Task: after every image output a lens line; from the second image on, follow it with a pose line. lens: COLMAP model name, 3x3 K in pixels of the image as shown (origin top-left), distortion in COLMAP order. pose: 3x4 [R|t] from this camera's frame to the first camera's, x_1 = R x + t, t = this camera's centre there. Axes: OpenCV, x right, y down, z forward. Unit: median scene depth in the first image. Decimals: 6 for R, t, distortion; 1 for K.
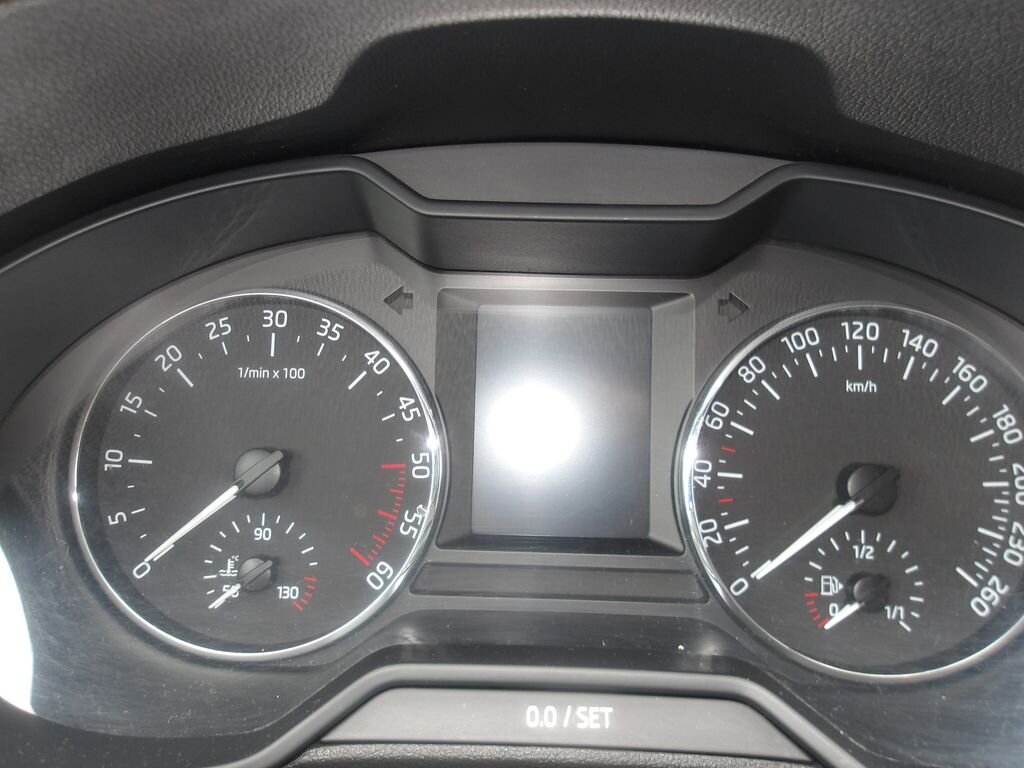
lens RADIAL K [[841.3, 0, 507.9], [0, 841.3, 383.9], [0, 0, 1]] dist [0.008089, 0.008729]
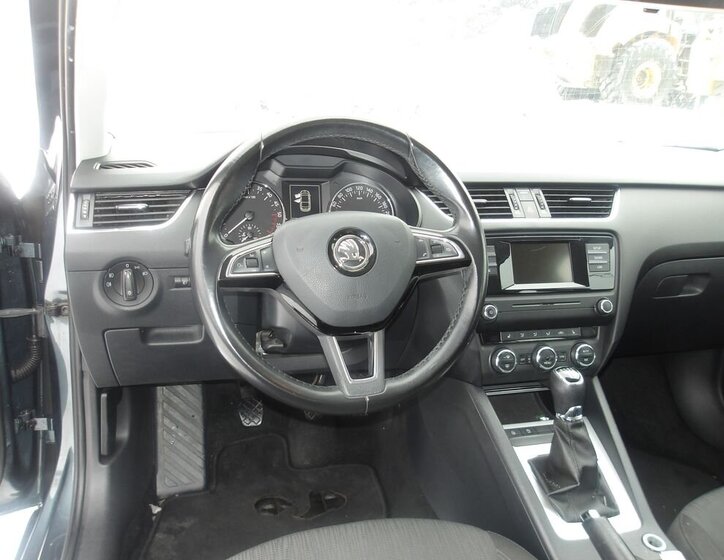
lens RADIAL K [[608.9, 0, 360.8], [0, 608.9, 271.1], [0, 0, 1]] dist [-0.000163, 0.003618]
pose [[0.955837, -0.047069, 0.290104, -0.740880], [0.033962, 0.998169, 0.050053, 0.278497], [-0.291929, -0.037990, 0.955685, -2.798271]]
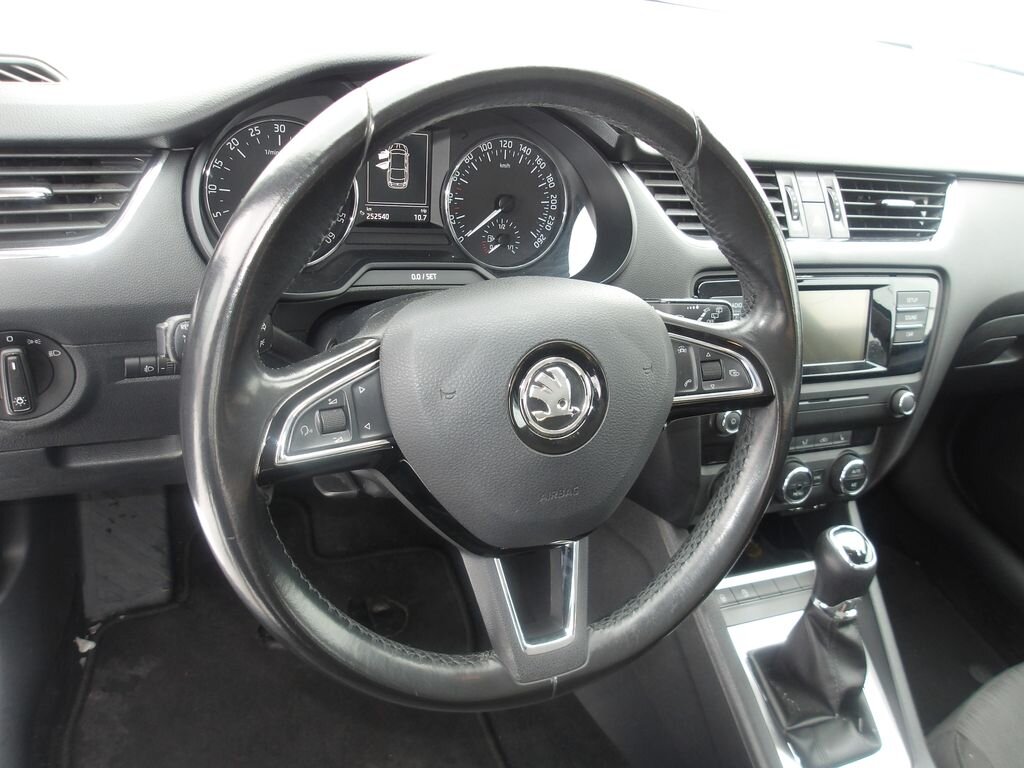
lens RADIAL K [[841.3, 0, 507.9], [0, 841.3, 383.9], [0, 0, 1]] dist [0.008089, 0.008729]
pose [[0.897856, -0.087881, 0.431430, -0.803738], [-0.078474, 0.932247, 0.353209, -0.300452], [-0.433240, -0.350987, 0.830127, -1.501495]]
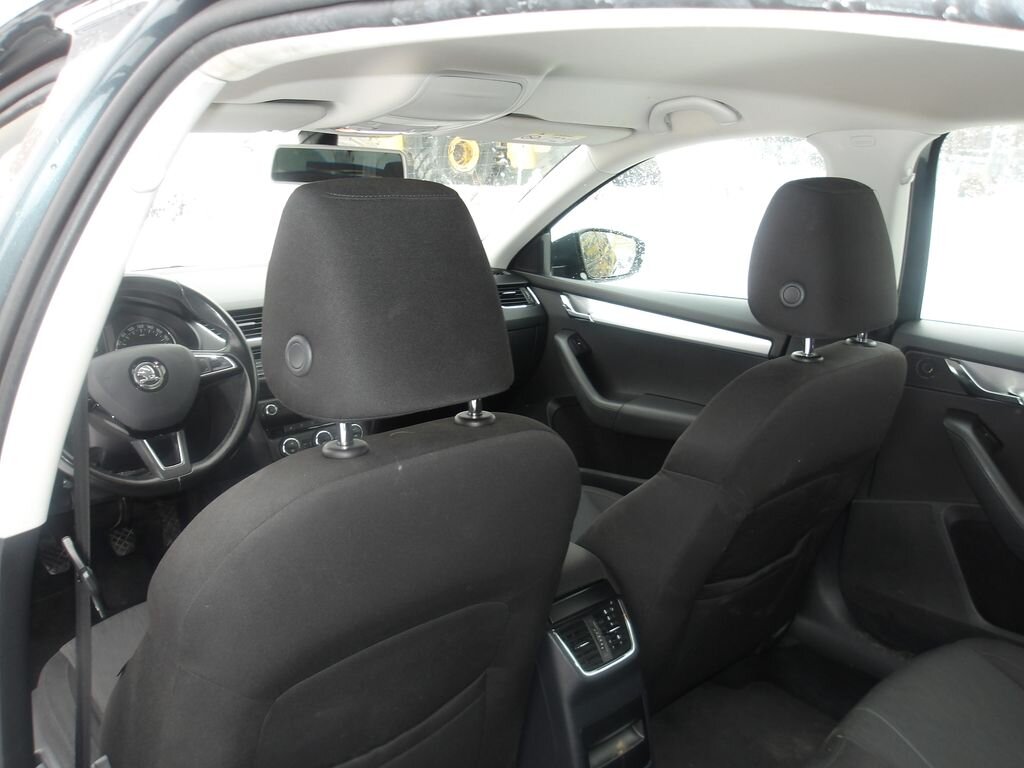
lens RADIAL K [[841.3, 0, 507.9], [0, 841.3, 383.9], [0, 0, 1]] dist [0.008089, 0.008729]
pose [[0.733298, -0.174869, 0.657035, -1.780780], [0.179313, 0.981887, 0.061202, 0.467886], [-0.655836, 0.072936, 0.751372, -5.506362]]
